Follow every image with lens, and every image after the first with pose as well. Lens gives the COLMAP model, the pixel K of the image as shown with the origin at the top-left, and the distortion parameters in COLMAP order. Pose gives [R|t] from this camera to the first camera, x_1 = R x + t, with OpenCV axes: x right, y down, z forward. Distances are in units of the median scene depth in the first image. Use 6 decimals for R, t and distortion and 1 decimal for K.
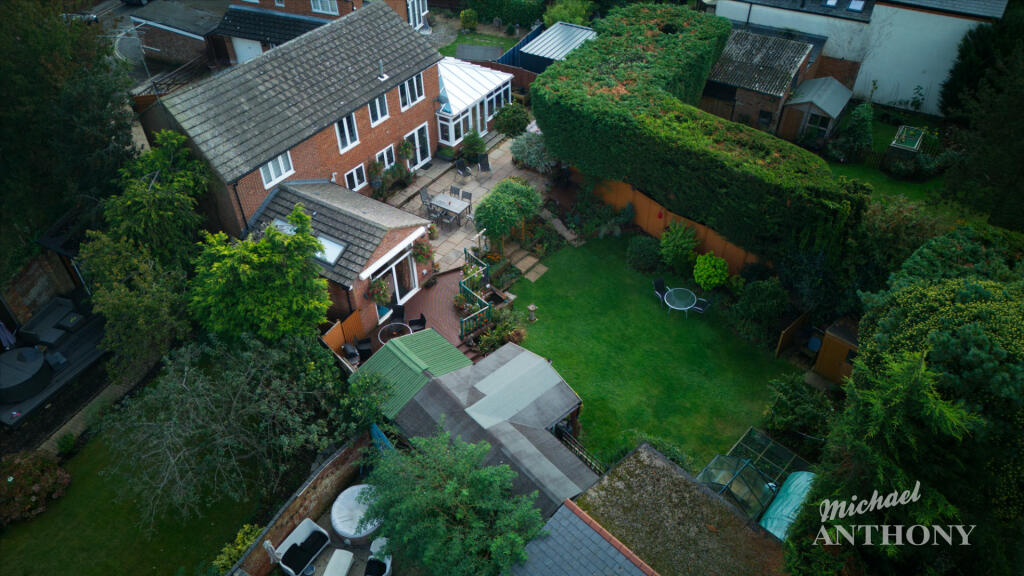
lens RADIAL K [[720.4, 0, 510.8], [0, 720.4, 287.2], [0, 0, 1]] dist [0.034952, -0.004034]
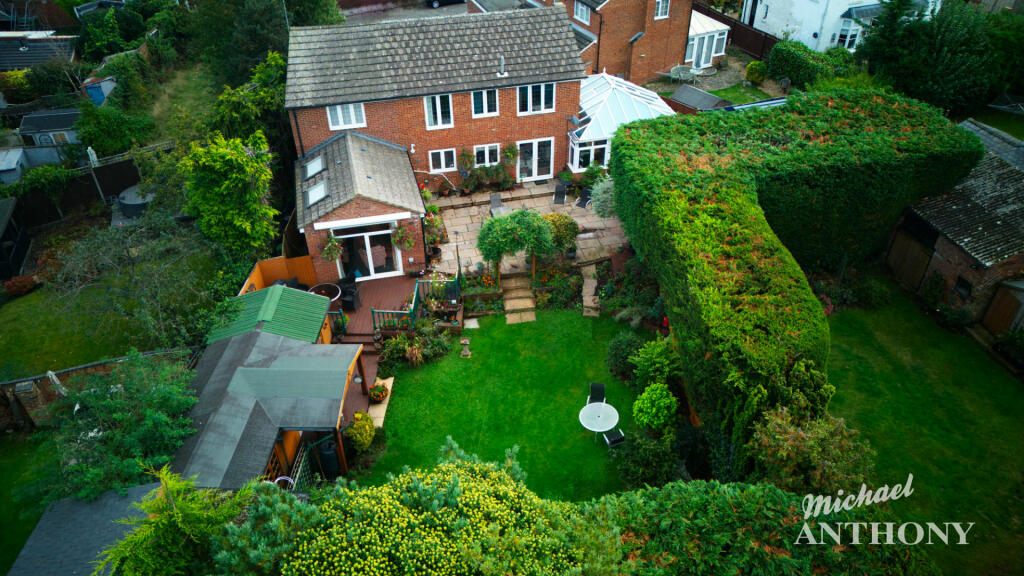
lens RADIAL K [[720.4, 0, 511.8], [0, 720.4, 289.8], [0, 0, 1]] dist [0.034952, -0.004034]
pose [[0.731609, 0.417107, -0.539231, 0.480928], [-0.445495, 0.891244, 0.084964, -0.118551], [0.516026, 0.178064, 0.837861, 0.238341]]
